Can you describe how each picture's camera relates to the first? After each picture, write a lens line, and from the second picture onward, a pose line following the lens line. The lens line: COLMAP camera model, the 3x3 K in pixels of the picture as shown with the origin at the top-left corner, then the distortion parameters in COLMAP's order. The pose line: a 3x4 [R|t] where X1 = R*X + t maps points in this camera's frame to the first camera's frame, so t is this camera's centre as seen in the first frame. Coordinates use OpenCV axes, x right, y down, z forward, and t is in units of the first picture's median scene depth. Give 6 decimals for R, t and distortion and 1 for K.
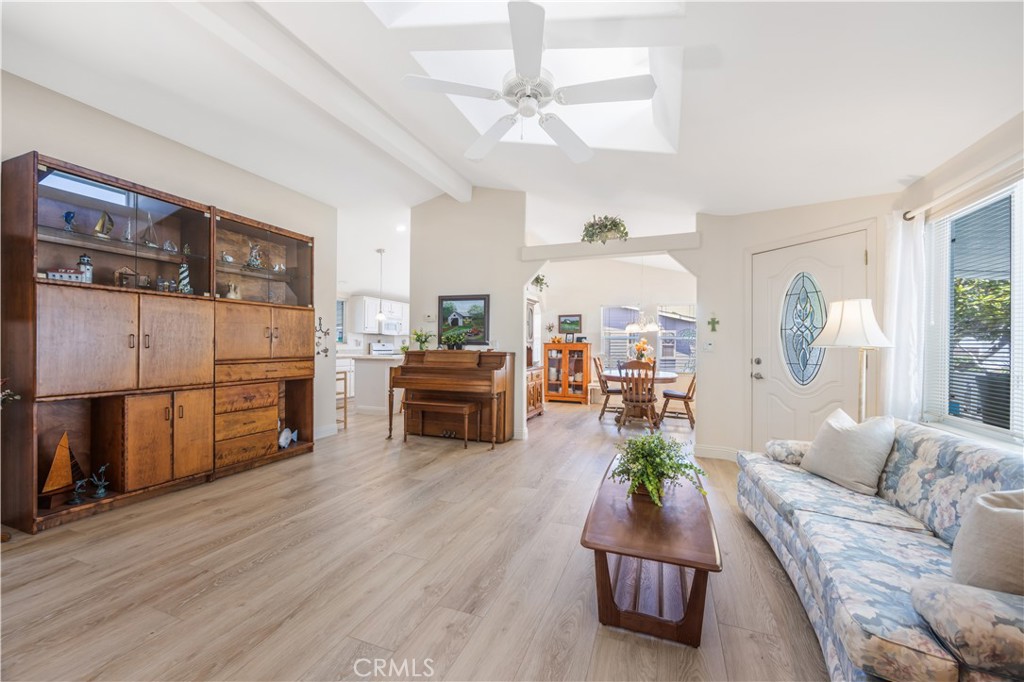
lens RADIAL K [[403.2, 0, 513.3], [0, 403.2, 344.6], [0, 0, 1]] dist [-0.000490, 0.000060]
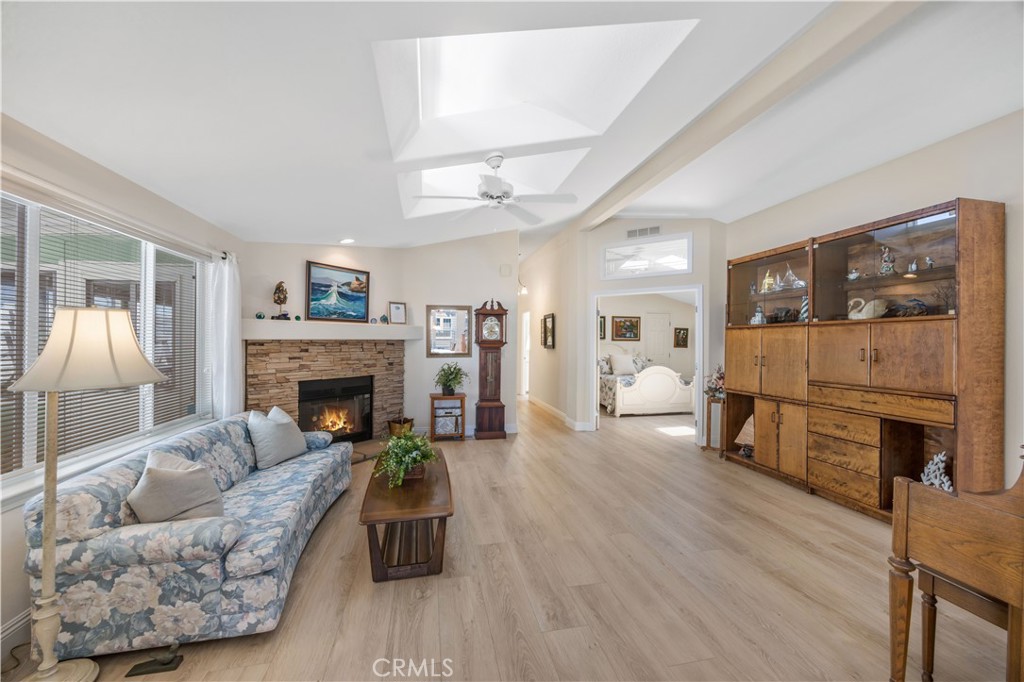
lens RADIAL K [[403.2, 0, 513.3], [0, 403.2, 344.6], [0, 0, 1]] dist [-0.000490, 0.000060]
pose [[-0.837244, -0.011064, -0.546718, 0.431652], [-0.014552, 0.999892, 0.002049, -0.041150], [0.546636, 0.009672, -0.837314, 1.252750]]
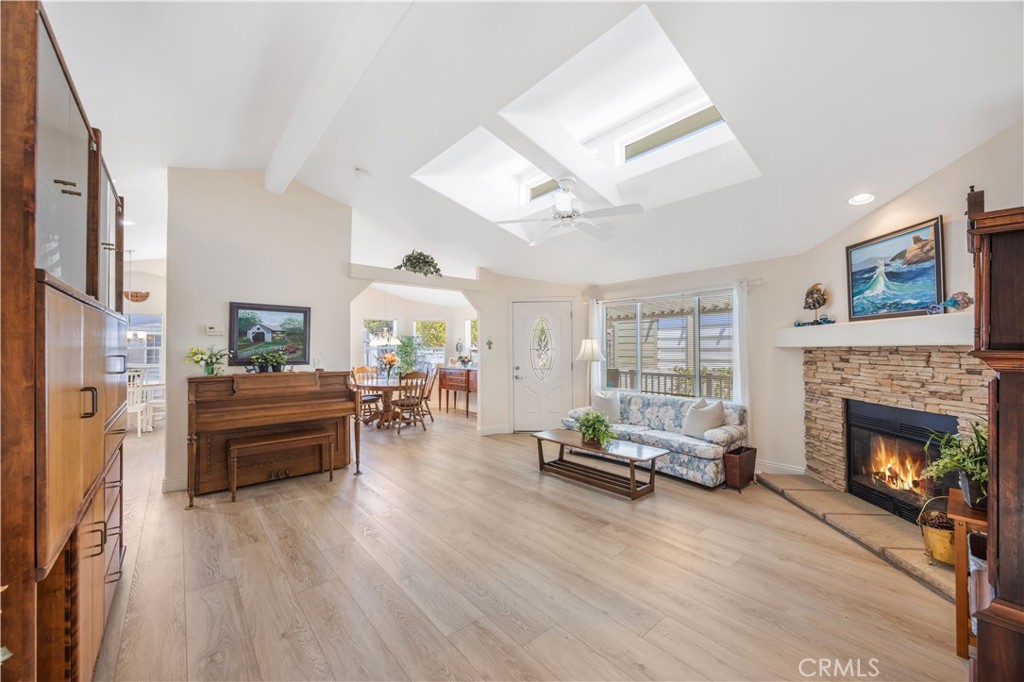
lens RADIAL K [[403.2, 0, 513.3], [0, 403.2, 344.6], [0, 0, 1]] dist [-0.000490, 0.000060]
pose [[0.461744, -0.002230, 0.887010, -0.815814], [0.003964, 0.999992, 0.000451, -0.052079], [-0.887004, 0.003308, 0.461749, 0.243933]]
